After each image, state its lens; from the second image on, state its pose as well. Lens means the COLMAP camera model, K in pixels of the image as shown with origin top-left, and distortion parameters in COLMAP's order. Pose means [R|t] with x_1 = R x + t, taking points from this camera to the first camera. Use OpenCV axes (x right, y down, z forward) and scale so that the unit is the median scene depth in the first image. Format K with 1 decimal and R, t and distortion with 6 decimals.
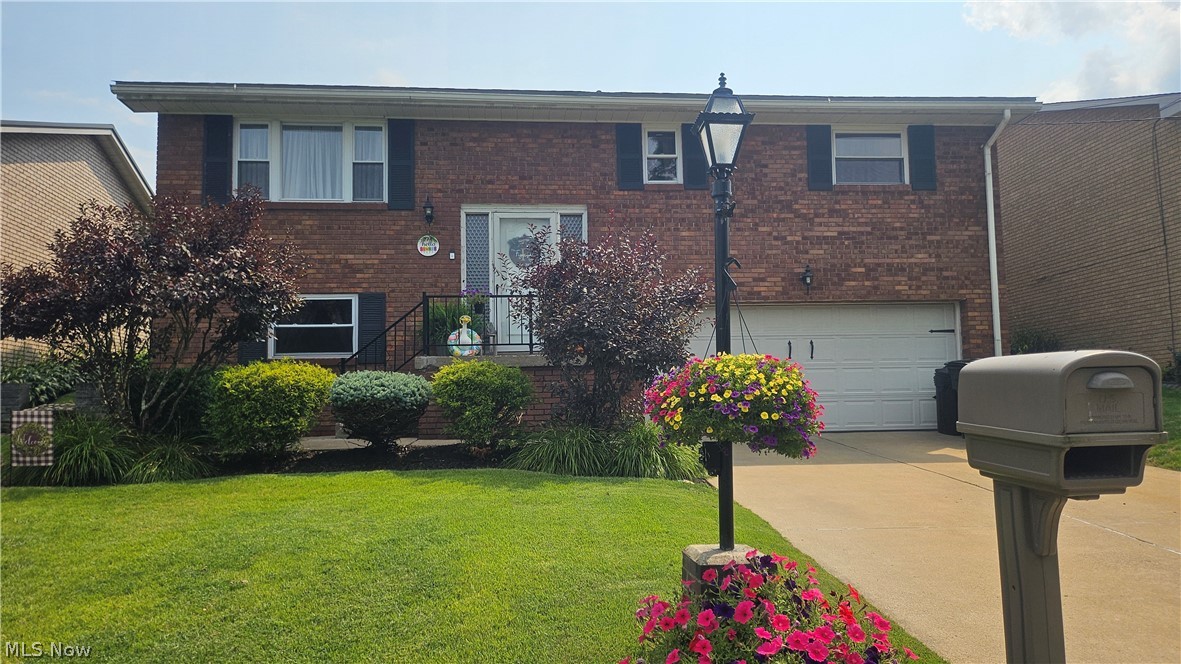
lens RADIAL K [[831.4, 0, 598.0], [0, 831.4, 338.5], [0, 0, 1]] dist [0.067755, -0.071586]
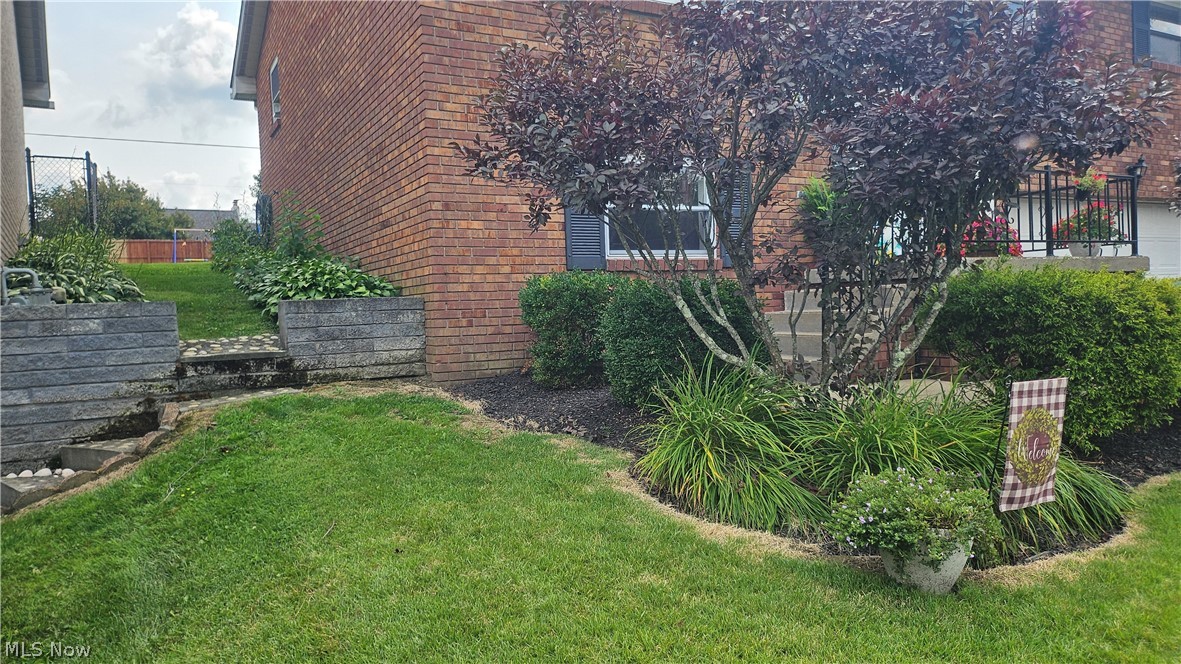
lens RADIAL K [[837.2, 0, 587.7], [0, 837.2, 331.3], [0, 0, 1]] dist [0.064559, -0.066214]
pose [[0.918272, -0.023728, 0.395237, -0.621858], [-0.018622, 0.994510, 0.102972, 0.013344], [-0.395511, -0.101917, 0.912789, 0.420745]]
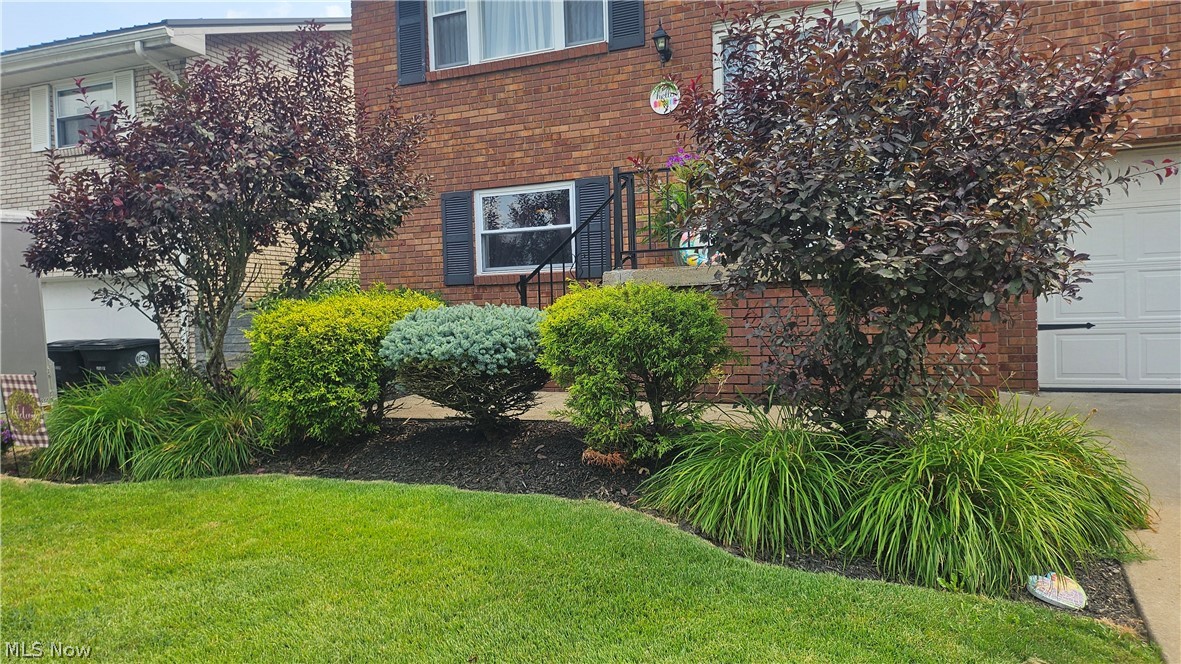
lens RADIAL K [[837.2, 0, 587.7], [0, 837.2, 331.3], [0, 0, 1]] dist [0.064559, -0.066214]
pose [[0.868752, 0.003630, -0.495234, 0.075257], [0.056617, 0.992689, 0.106597, -0.001307], [0.492000, -0.120645, 0.862195, 0.362852]]
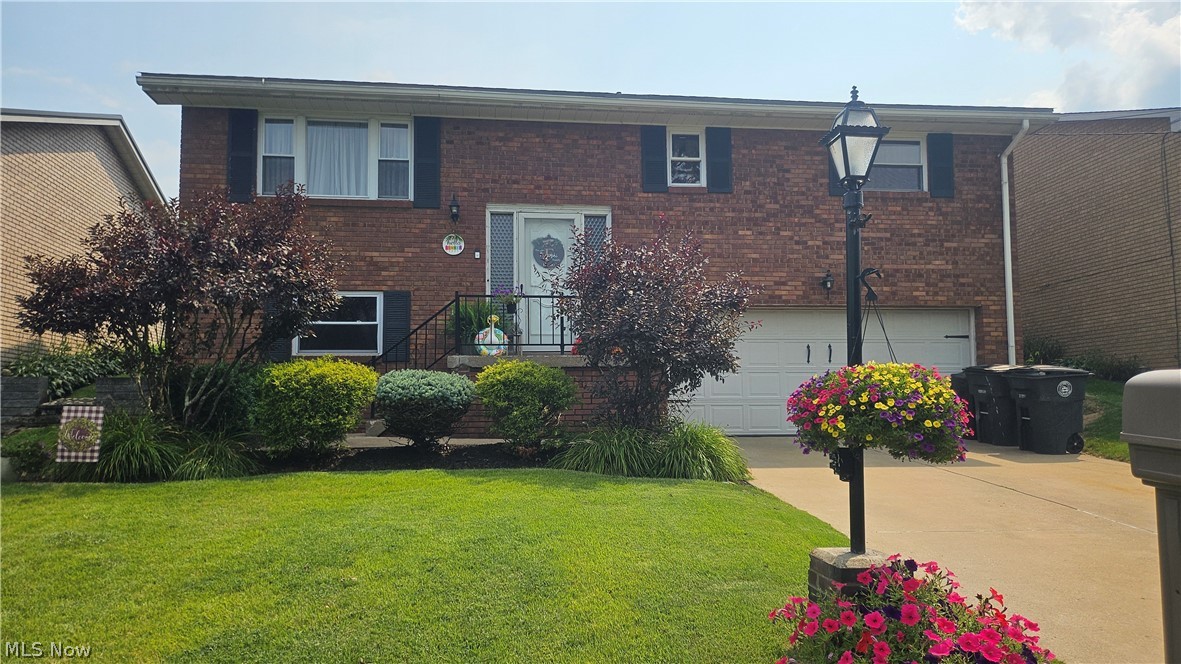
lens RADIAL K [[831.2, 0, 597.4], [0, 831.2, 344.3], [0, 0, 1]] dist [0.070640, -0.075970]
pose [[0.999509, 0.013502, 0.028292, -0.056852], [-0.013736, 0.999873, 0.008085, -0.001997], [-0.028179, -0.008470, 0.999567, -0.004738]]
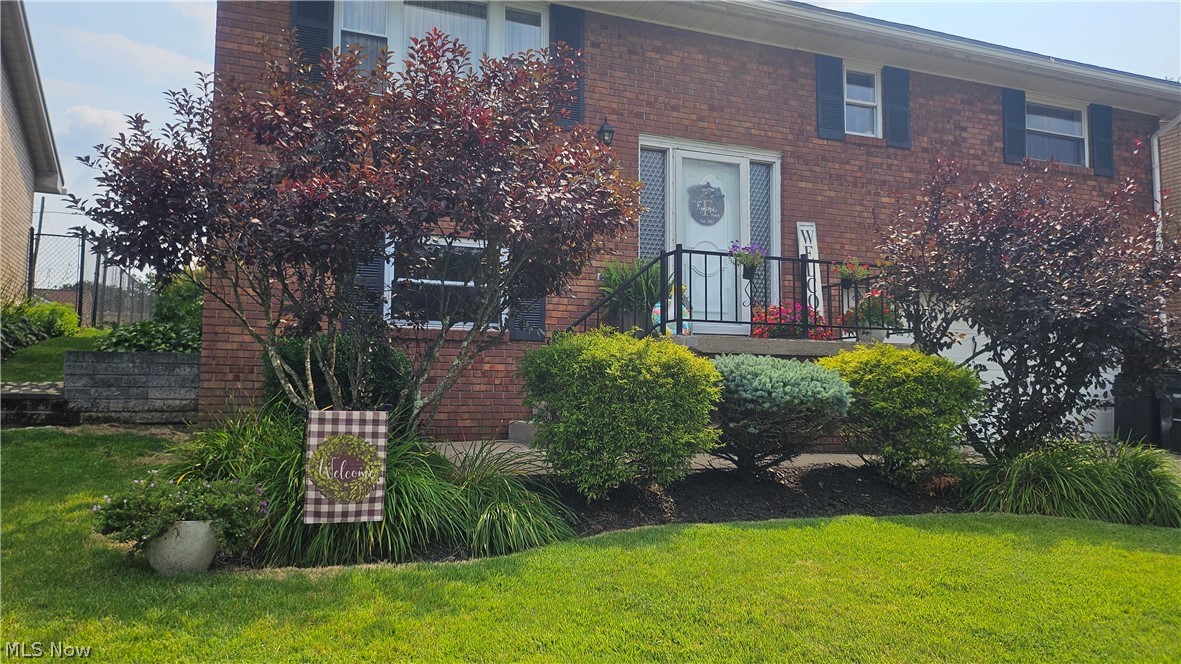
lens RADIAL K [[829.0, 0, 593.6], [0, 829.0, 330.6], [0, 0, 1]] dist [0.080794, -0.090025]
pose [[0.959796, 0.048970, 0.276392, -0.399895], [-0.050474, 0.998724, -0.001674, 0.018970], [-0.276121, -0.012344, 0.961043, 0.290448]]
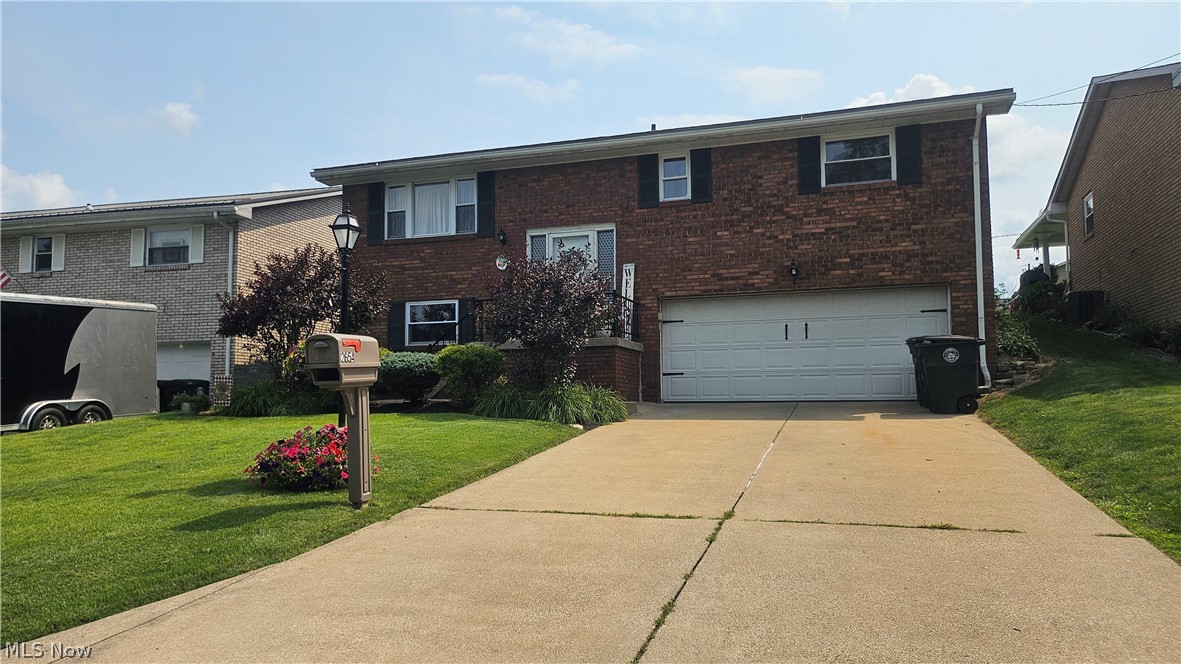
lens RADIAL K [[833.4, 0, 575.5], [0, 833.4, 334.5], [0, 0, 1]] dist [0.078208, -0.083612]
pose [[0.913622, -0.021984, -0.405971, 0.454473], [0.025849, 0.999658, 0.004038, 0.005745], [0.405743, -0.014183, 0.913877, -0.206917]]
